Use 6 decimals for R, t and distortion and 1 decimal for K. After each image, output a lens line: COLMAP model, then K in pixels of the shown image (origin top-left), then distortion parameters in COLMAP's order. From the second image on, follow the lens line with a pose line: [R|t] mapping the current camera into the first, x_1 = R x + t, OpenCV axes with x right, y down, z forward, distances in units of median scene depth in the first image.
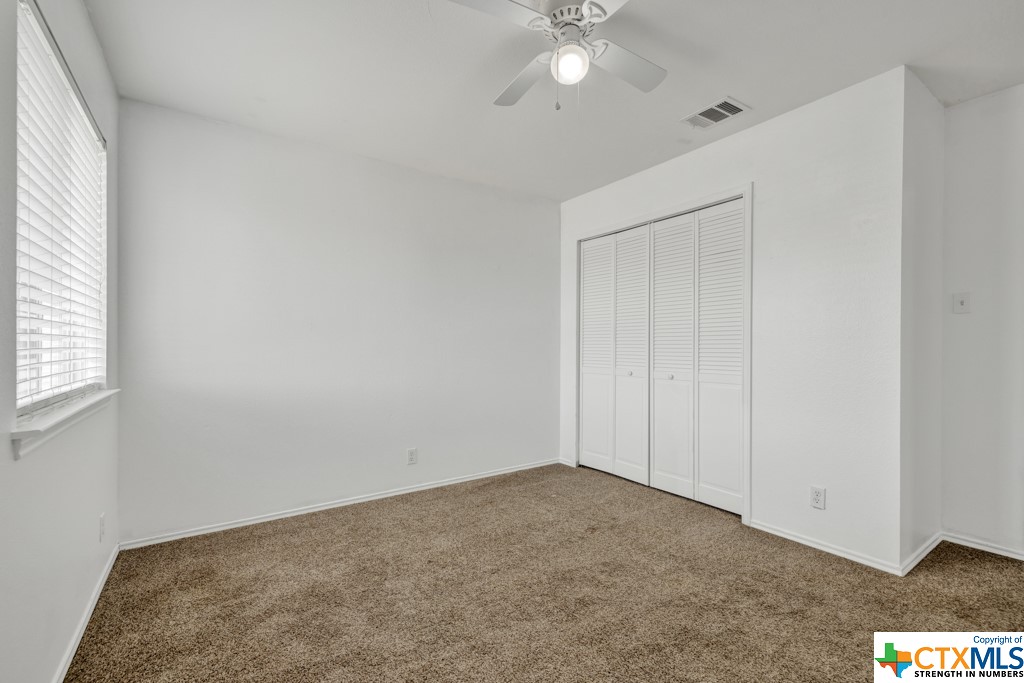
lens RADIAL K [[439.2, 0, 504.8], [0, 439.2, 344.8], [0, 0, 1]] dist [0.005026, -0.000196]
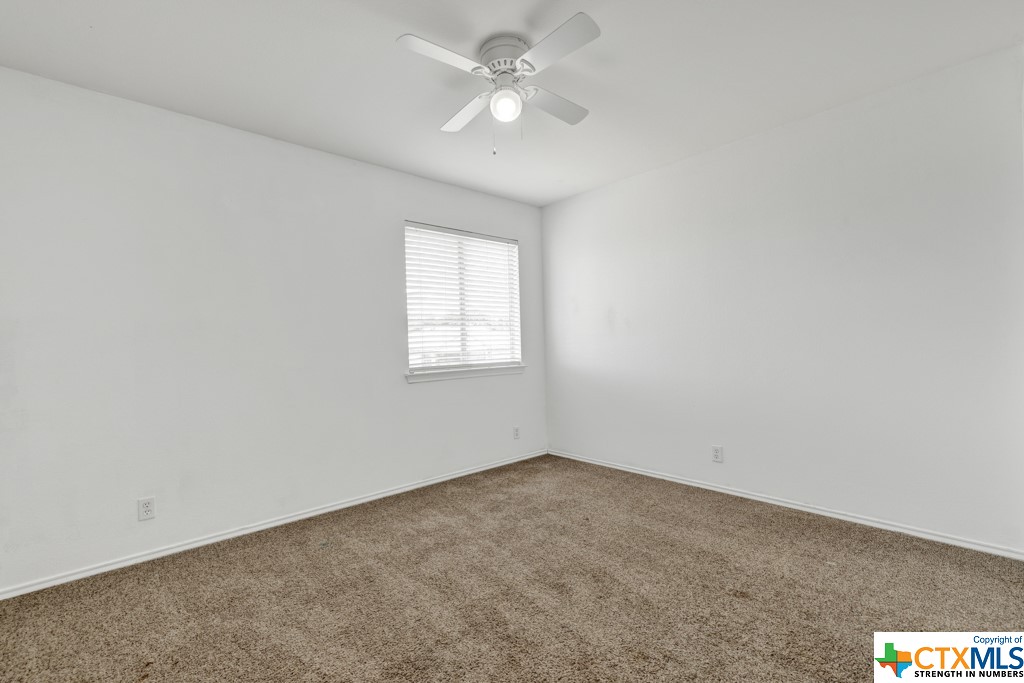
lens RADIAL K [[439.2, 0, 504.5], [0, 439.2, 341.4], [0, 0, 1]] dist [0.005026, -0.000196]
pose [[0.138742, -0.010679, -0.990271, 1.033552], [0.025055, 0.999660, -0.007270, 0.008338], [0.990012, -0.023803, 0.138962, 0.641542]]
